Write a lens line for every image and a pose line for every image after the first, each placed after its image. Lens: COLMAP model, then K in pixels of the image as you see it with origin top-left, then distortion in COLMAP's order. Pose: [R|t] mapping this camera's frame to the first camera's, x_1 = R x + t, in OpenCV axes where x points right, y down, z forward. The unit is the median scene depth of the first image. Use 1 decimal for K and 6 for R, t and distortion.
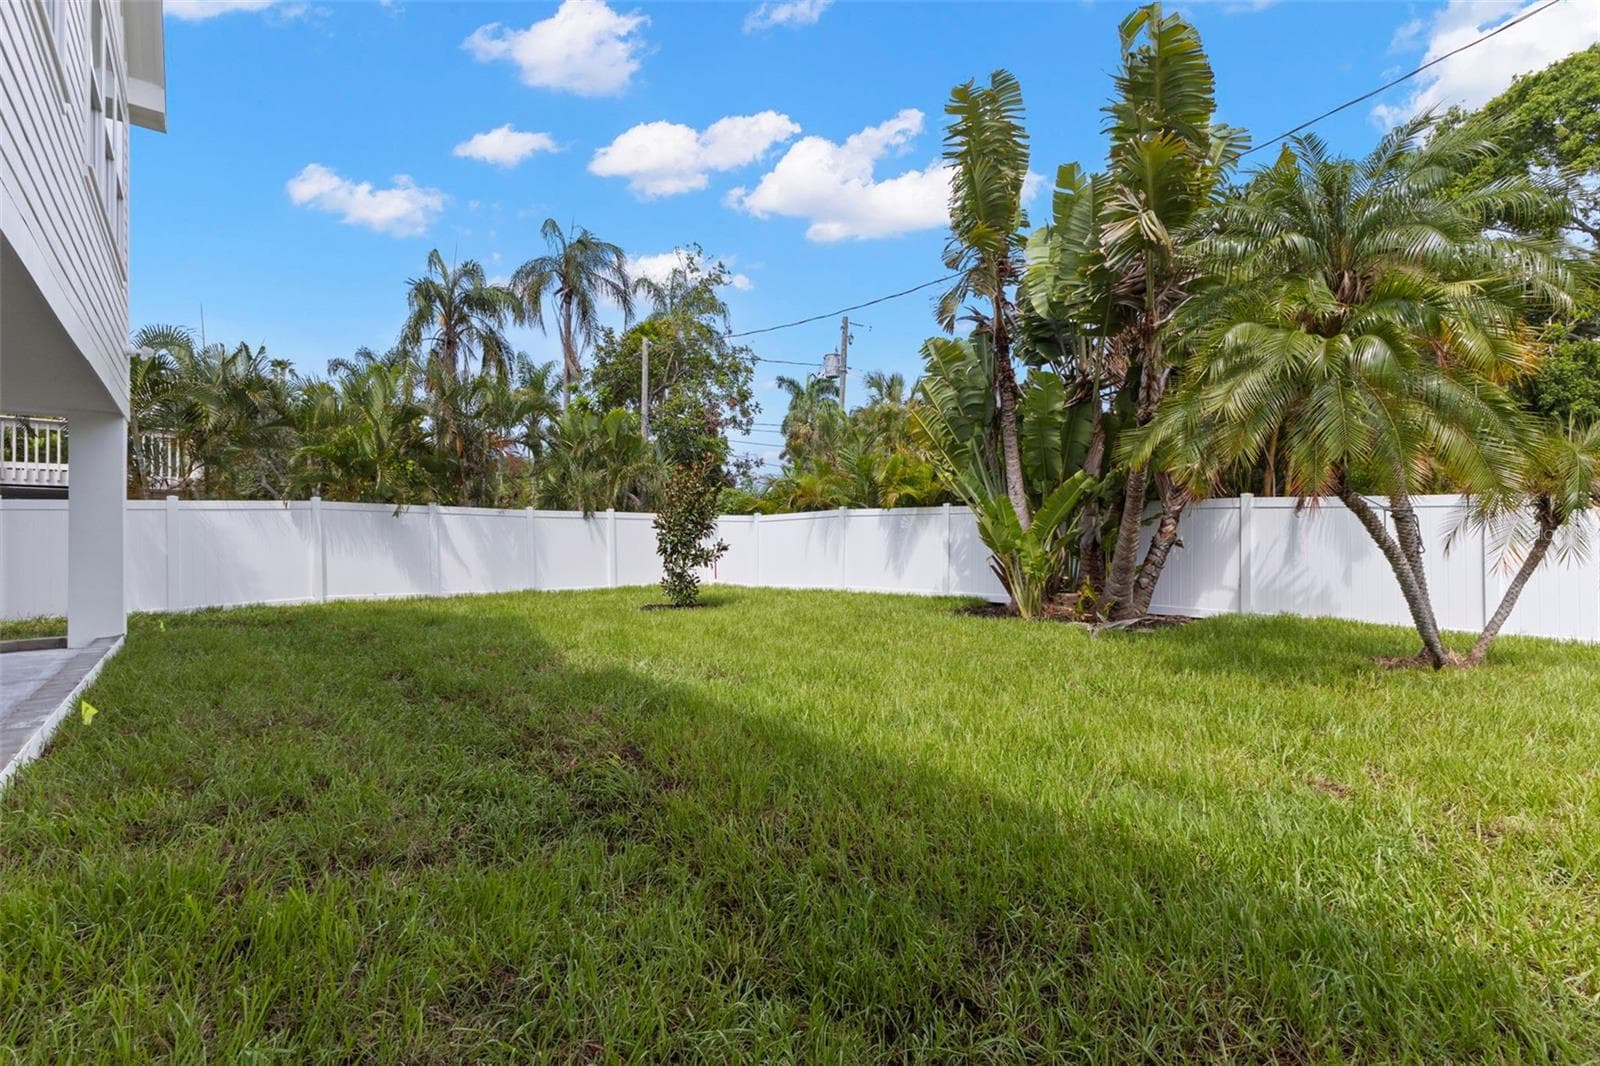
lens RADIAL K [[677.1, 0, 800.0], [0, 677.1, 533.0], [0, 0, 1]] dist [-0.000386, -0.006492]
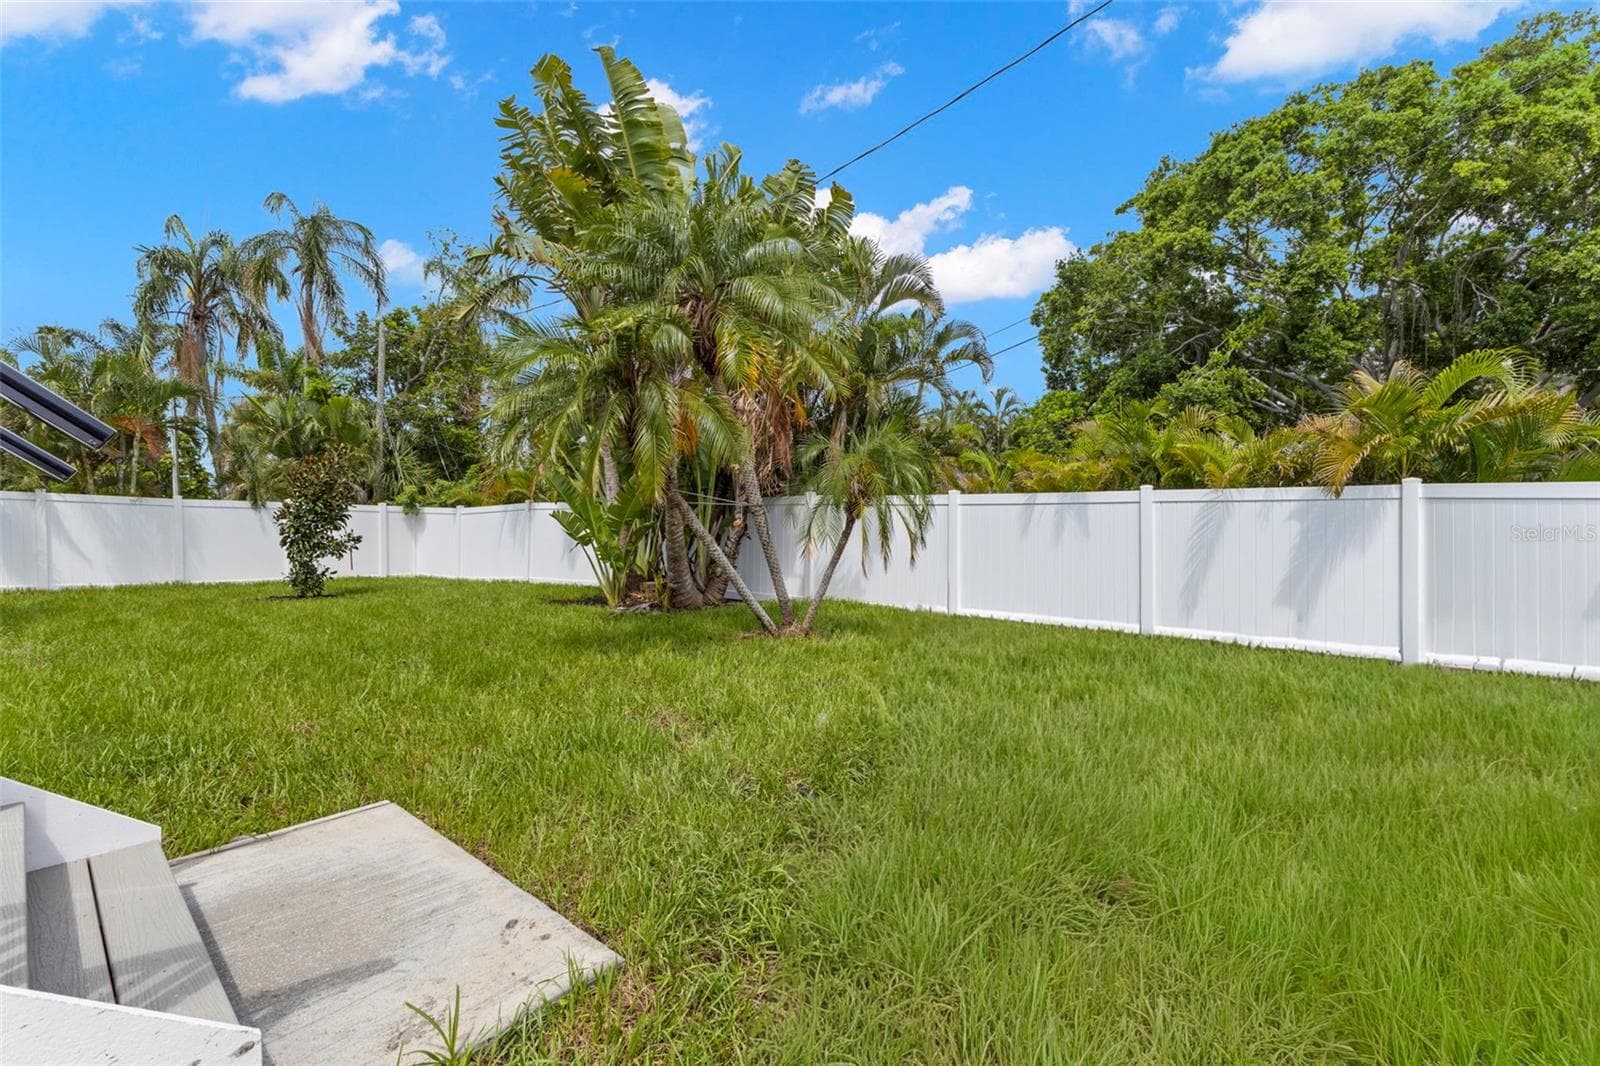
lens RADIAL K [[677.1, 0, 800.0], [0, 677.1, 533.0], [0, 0, 1]] dist [-0.000386, -0.006492]
pose [[0.987886, 0.006844, 0.155031, 0.274969], [-0.007728, 0.999957, 0.005104, 0.002258], [-0.154990, -0.006240, 0.987896, -0.062774]]
